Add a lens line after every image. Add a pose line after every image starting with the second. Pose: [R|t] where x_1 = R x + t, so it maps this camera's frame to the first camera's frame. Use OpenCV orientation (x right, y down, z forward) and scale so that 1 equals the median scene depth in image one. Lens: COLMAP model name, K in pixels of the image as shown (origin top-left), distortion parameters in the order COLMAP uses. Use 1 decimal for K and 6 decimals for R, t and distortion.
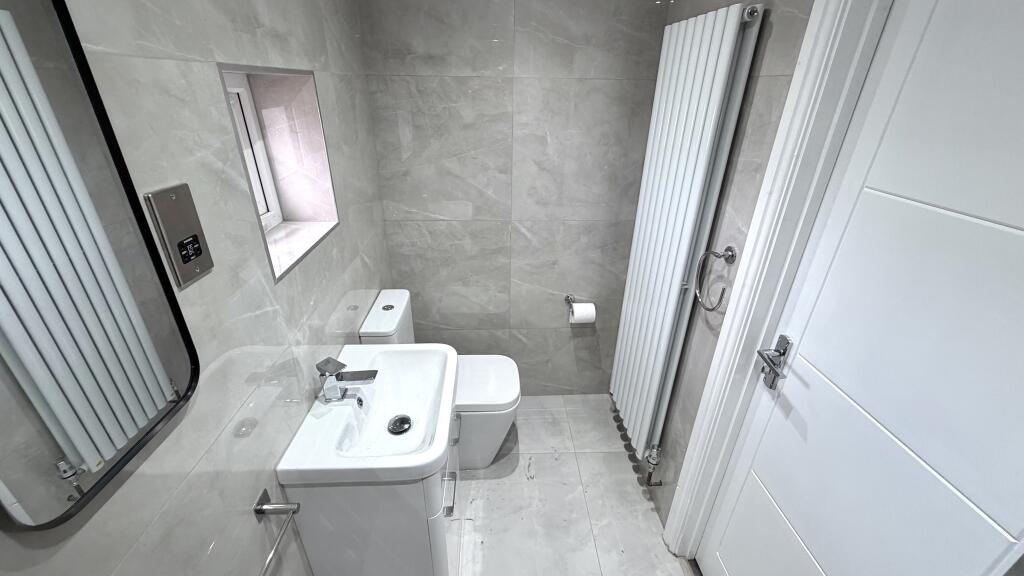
lens RADIAL K [[409.1, 0, 509.6], [0, 409.1, 288.2], [0, 0, 1]] dist [-0.000316, -0.000191]
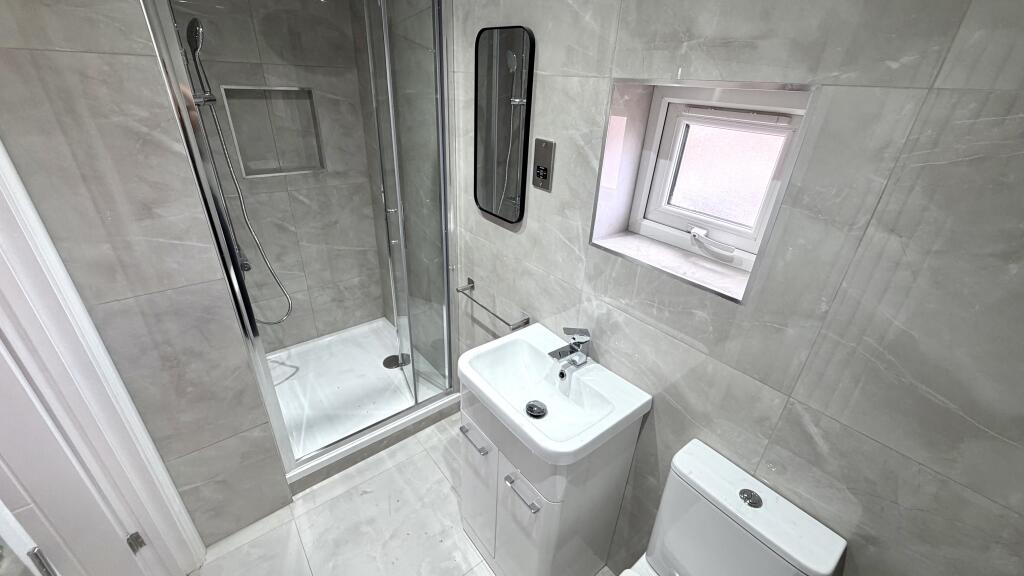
lens RADIAL K [[409.1, 0, 509.6], [0, 409.1, 288.2], [0, 0, 1]] dist [-0.000316, -0.000191]
pose [[-0.805204, 0.226402, -0.548077, 0.487295], [-0.310954, 0.625781, 0.715336, -0.986263], [0.504929, 0.746419, -0.433481, 1.953042]]
